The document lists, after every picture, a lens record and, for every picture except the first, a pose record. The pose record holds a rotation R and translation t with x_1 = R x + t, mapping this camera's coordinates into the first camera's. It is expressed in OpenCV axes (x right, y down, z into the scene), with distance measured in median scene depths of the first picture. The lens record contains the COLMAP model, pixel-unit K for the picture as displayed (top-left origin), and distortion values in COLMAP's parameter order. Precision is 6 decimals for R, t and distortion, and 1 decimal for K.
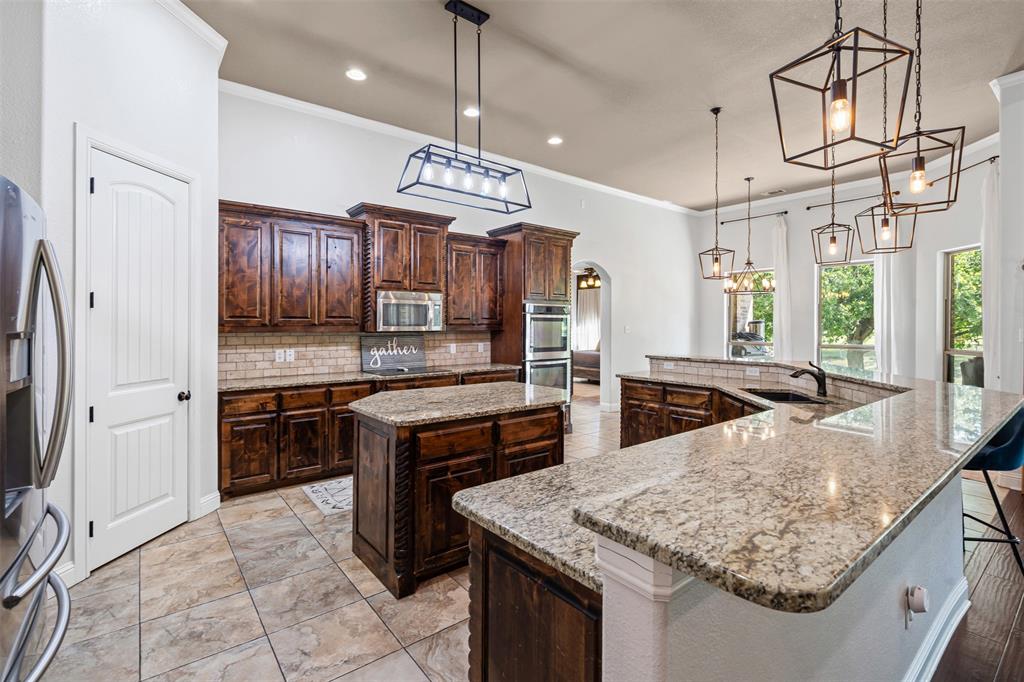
lens RADIAL K [[472.6, 0, 508.5], [0, 472.6, 322.6], [0, 0, 1]] dist [-0.000713, 0.000185]
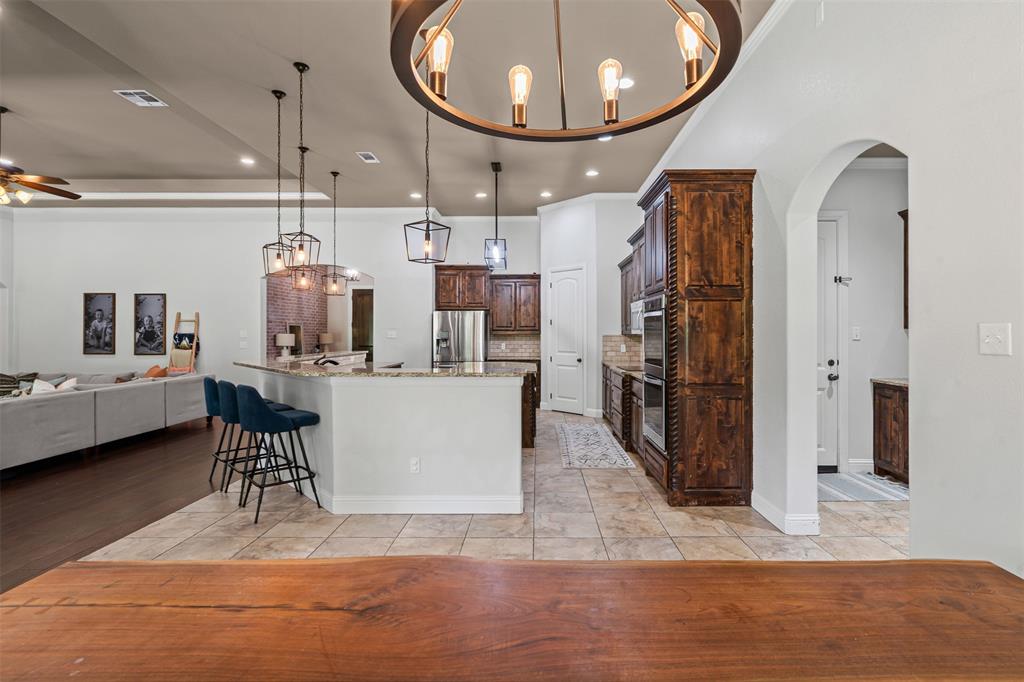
lens RADIAL K [[479.9, 0, 535.6], [0, 479.9, 330.8], [0, 0, 1]] dist [0.002030, 0.000342]
pose [[-0.621869, -0.005308, -0.783104, 0.971613], [0.000399, 0.999975, -0.007095, 0.018233], [0.783122, -0.004724, -0.621851, 1.696048]]
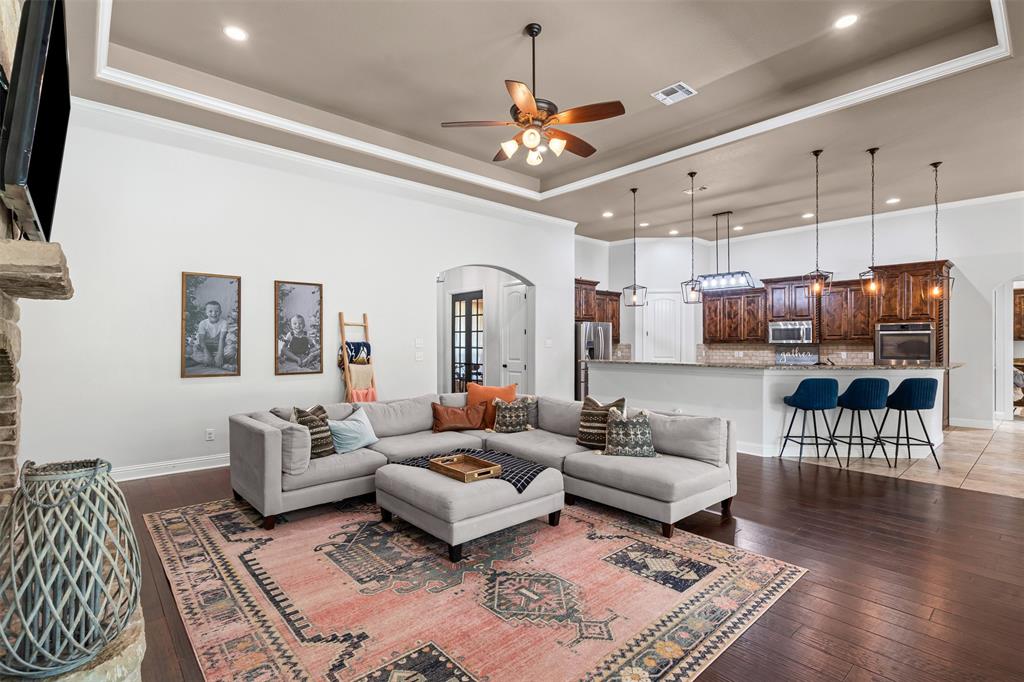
lens RADIAL K [[482.9, 0, 509.3], [0, 482.9, 343.5], [0, 0, 1]] dist [-0.002059, 0.000052]
pose [[0.056015, -0.002575, -0.998427, 1.726496], [0.002889, 0.999993, -0.002417, 0.022880], [0.998426, -0.002749, 0.056022, -0.194824]]
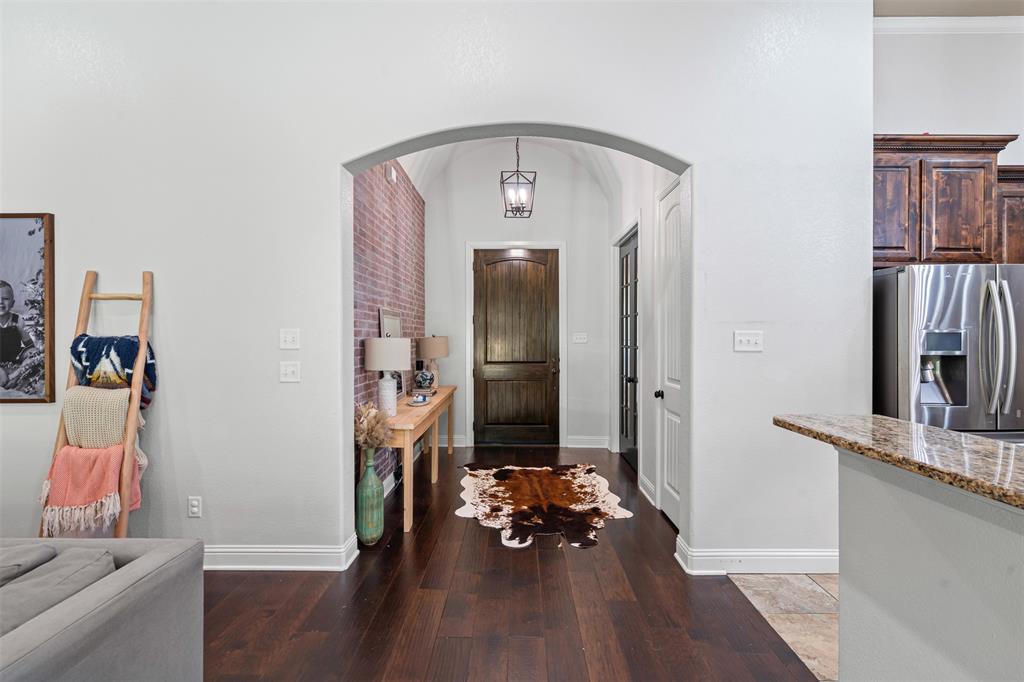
lens RADIAL K [[470.8, 0, 512.4], [0, 470.8, 338.4], [0, 0, 1]] dist [-0.001843, -0.000108]
pose [[-0.630544, -0.000696, -0.776153, 0.490387], [-0.000578, 1.000000, -0.000427, 0.016622], [0.776153, 0.000179, -0.630544, 0.208630]]
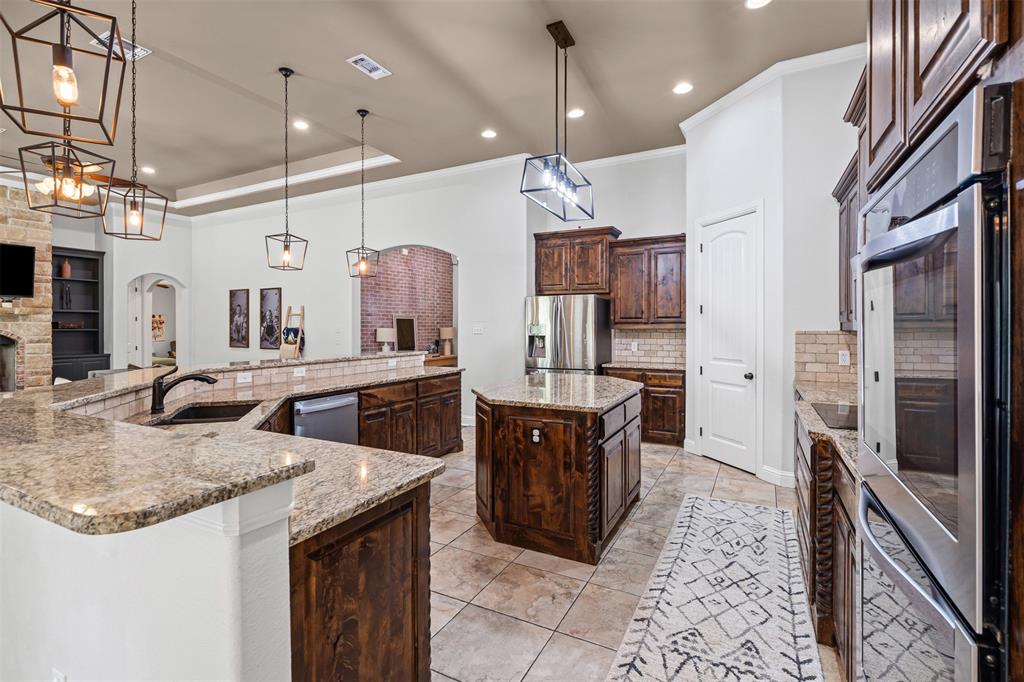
lens RADIAL K [[475.8, 0, 502.9], [0, 475.8, 327.7], [0, 0, 1]] dist [0.001673, 0.000410]
pose [[-0.916795, -0.000154, -0.399358, 0.342340], [0.000159, 1.000000, -0.000749, 0.015502], [0.399358, -0.000750, -0.916795, 1.416884]]
